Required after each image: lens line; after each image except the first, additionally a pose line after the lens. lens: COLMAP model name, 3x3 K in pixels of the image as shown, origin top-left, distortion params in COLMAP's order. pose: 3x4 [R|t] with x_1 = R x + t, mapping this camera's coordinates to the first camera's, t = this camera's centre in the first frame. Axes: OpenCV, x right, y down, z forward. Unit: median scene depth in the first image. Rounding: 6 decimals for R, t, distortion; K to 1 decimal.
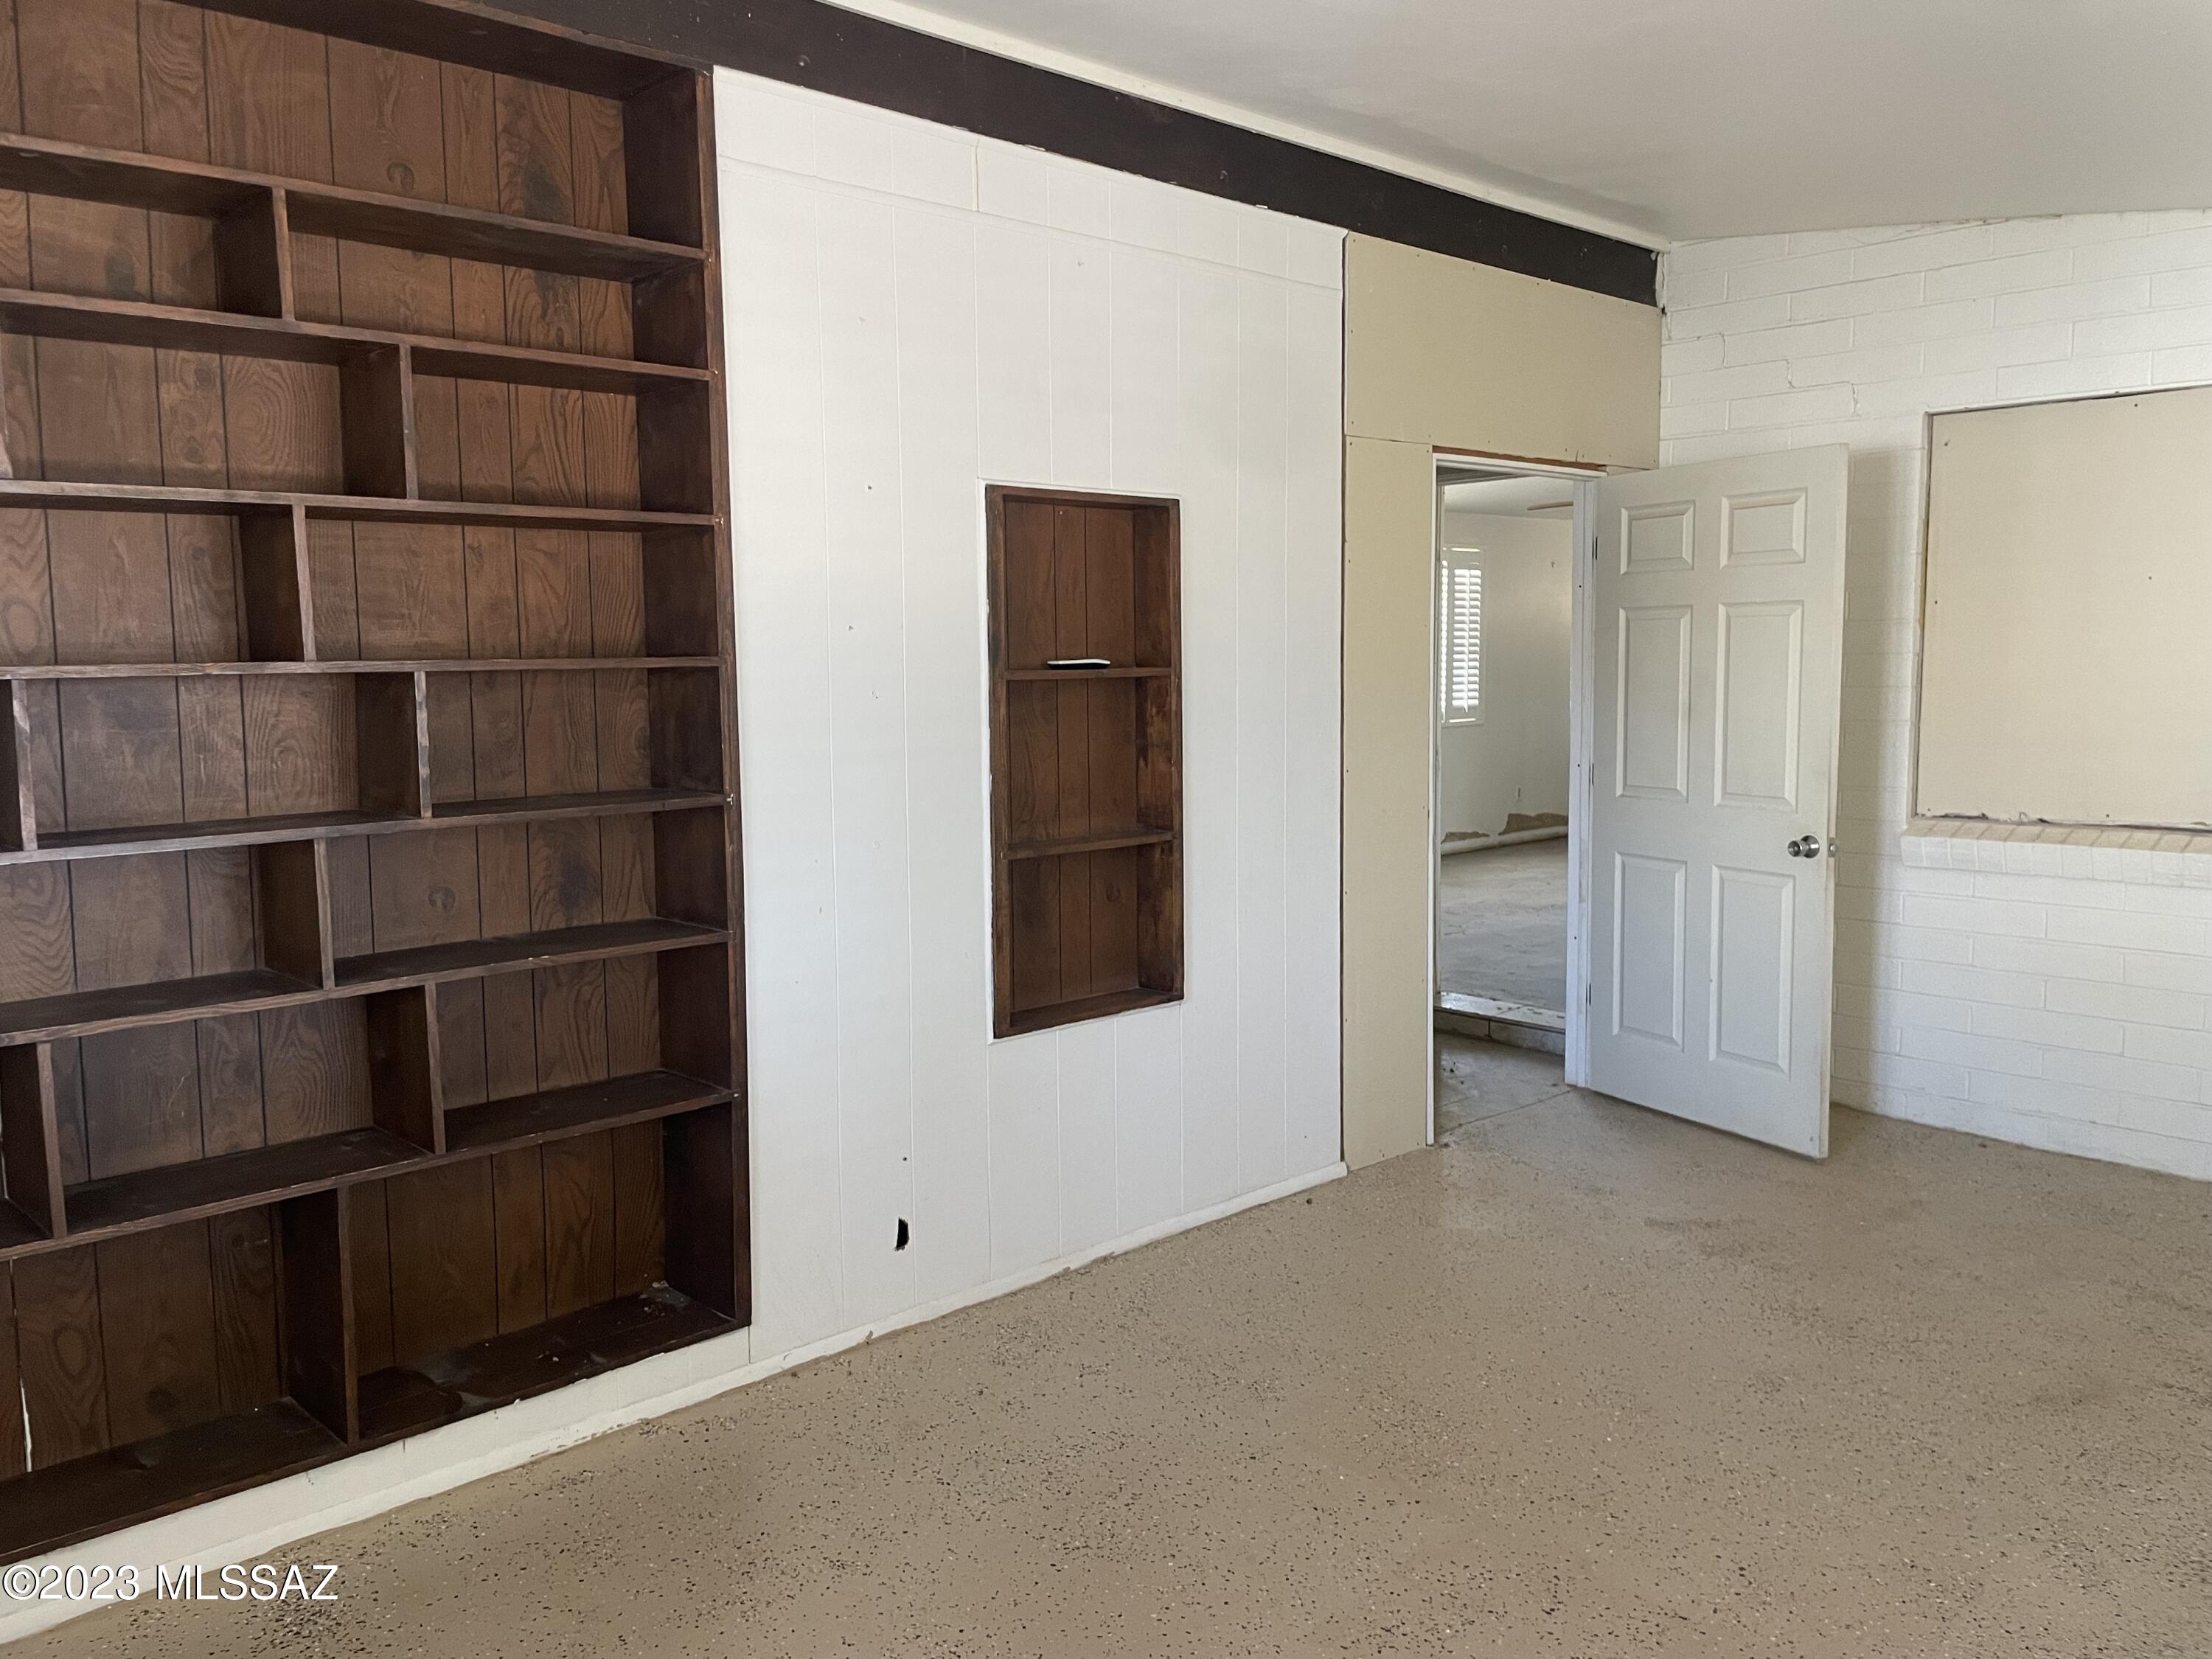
lens RADIAL K [[1668.5, 0, 1107.1], [0, 1668.5, 837.0], [0, 0, 1]] dist [0.042104, 0.000808]
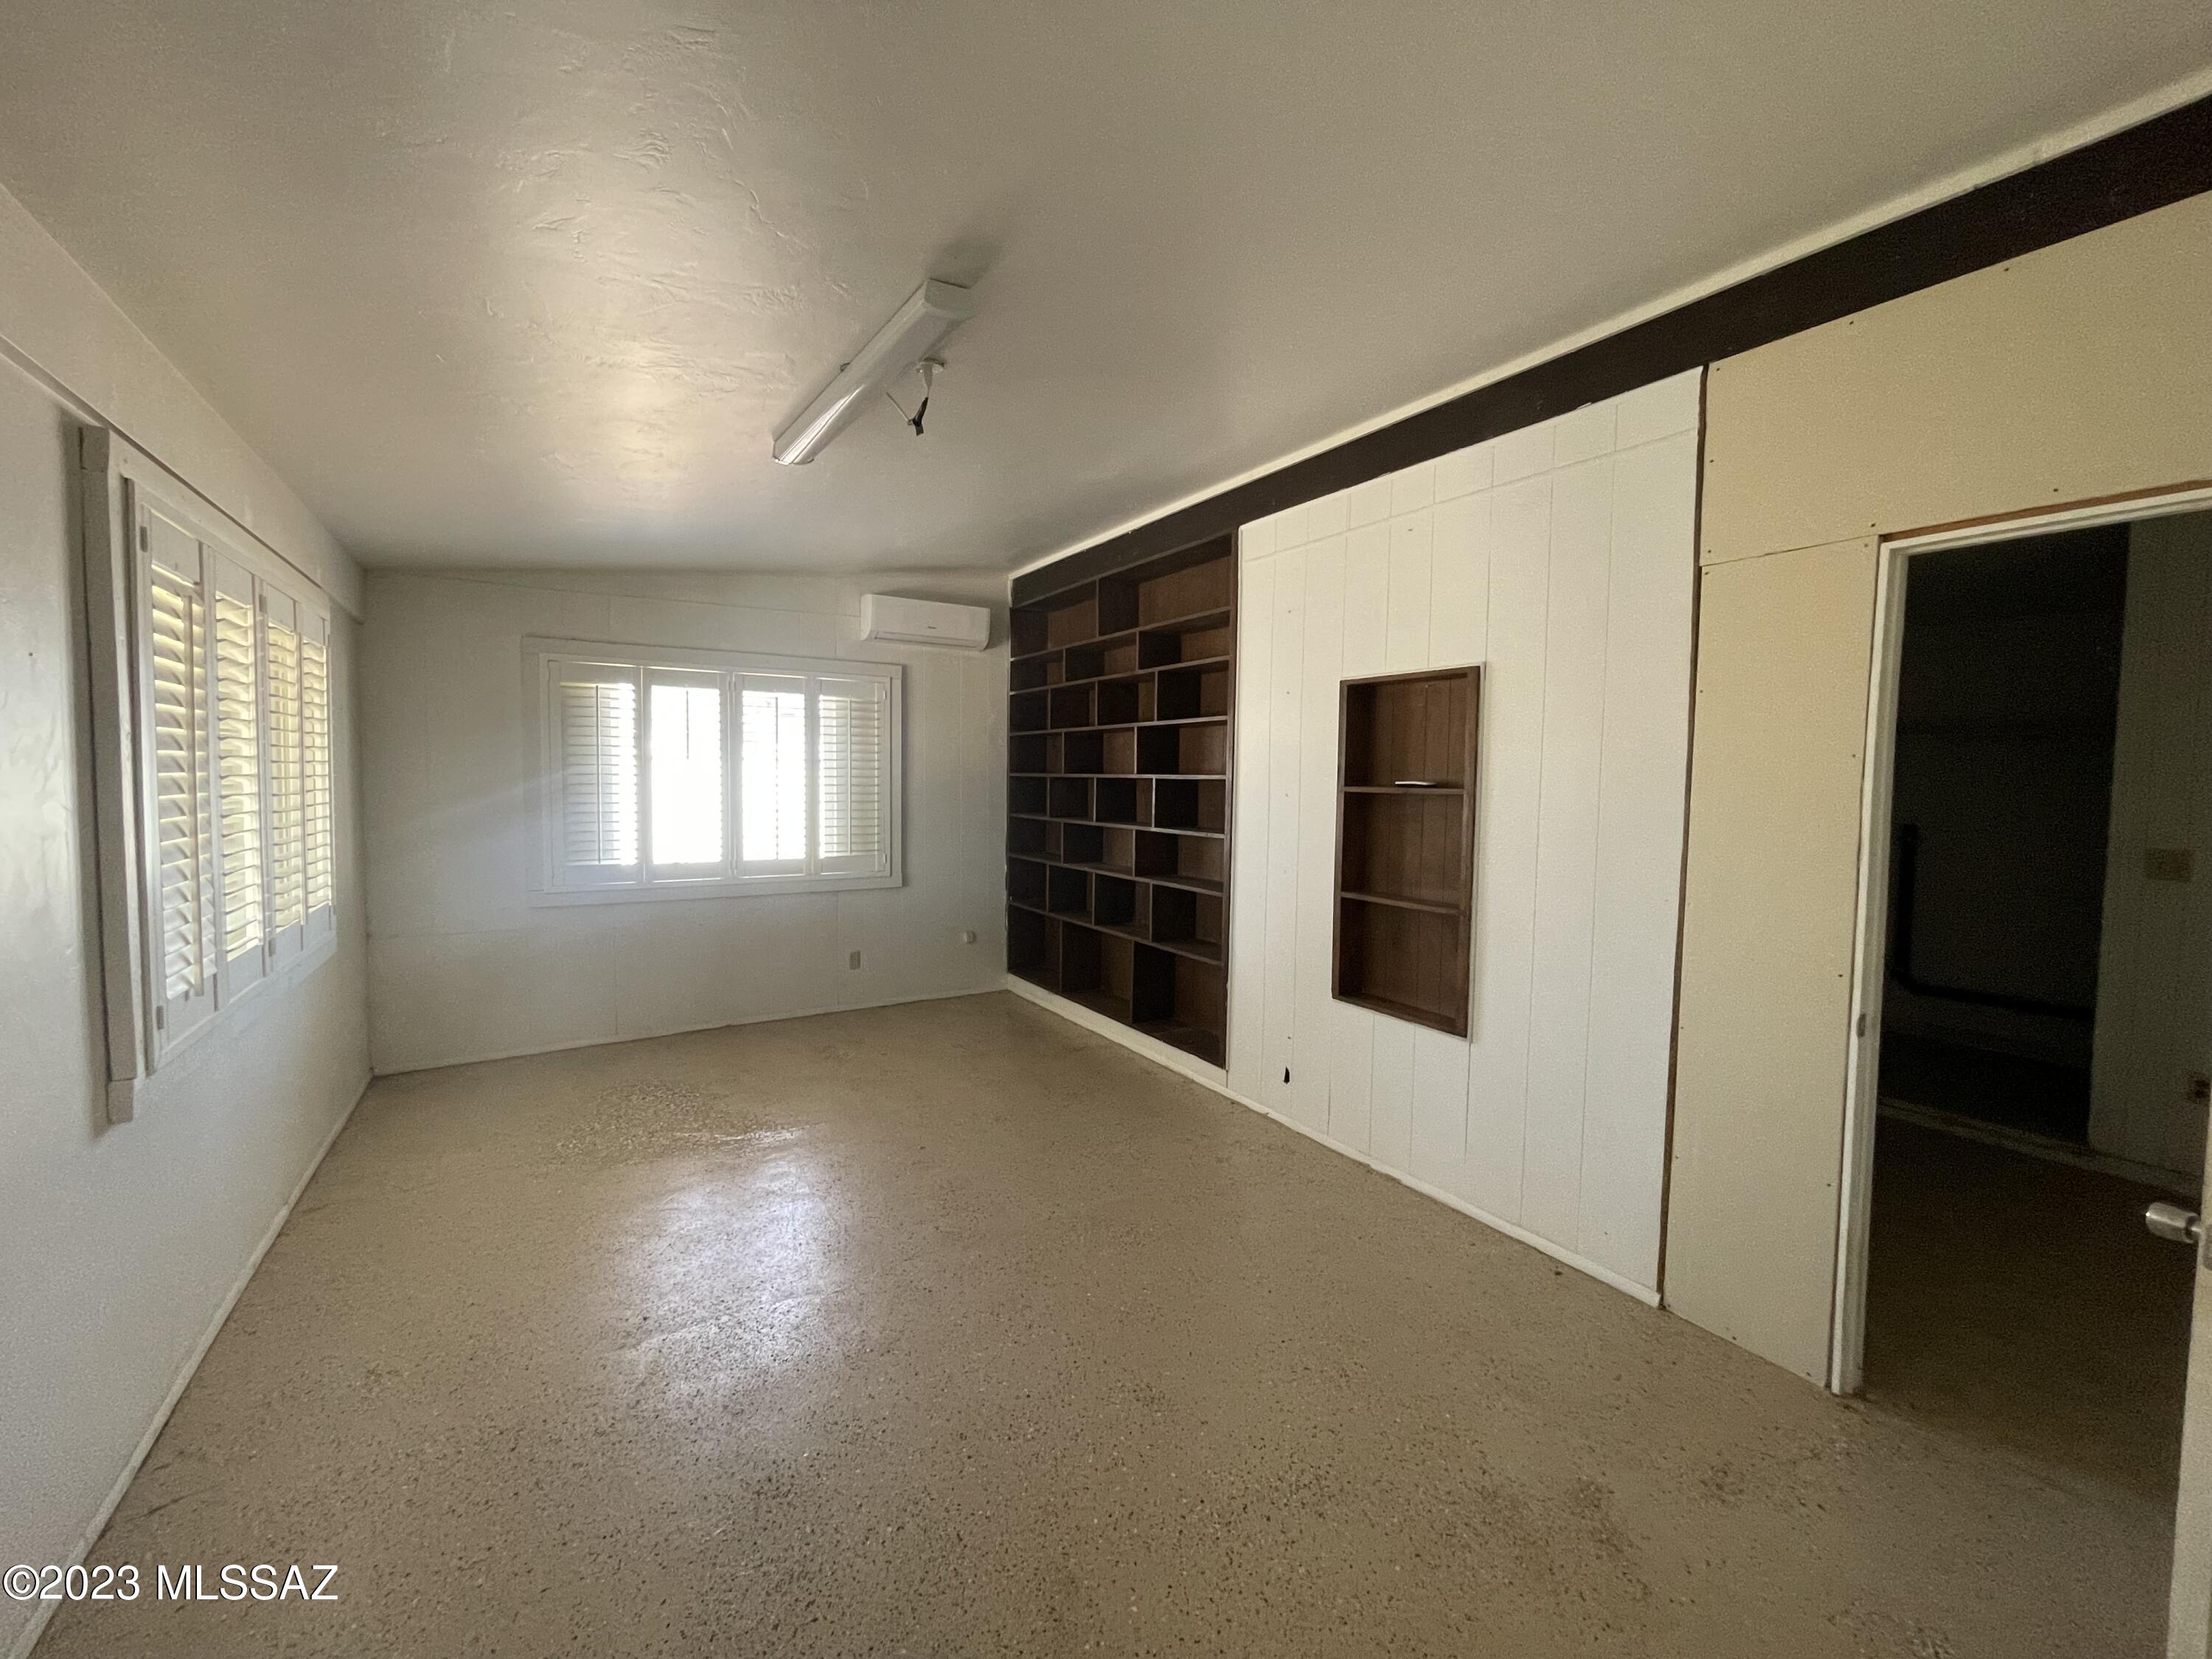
lens RADIAL K [[898.5, 0, 1106.5], [0, 898.5, 836.0], [0, 0, 1]] dist [-0.011813, 0.000570]
pose [[-0.201399, 0.071646, -0.976885, 0.828062], [-0.125140, 0.987267, 0.098207, -0.100636], [0.971483, 0.142026, -0.189869, 0.872176]]
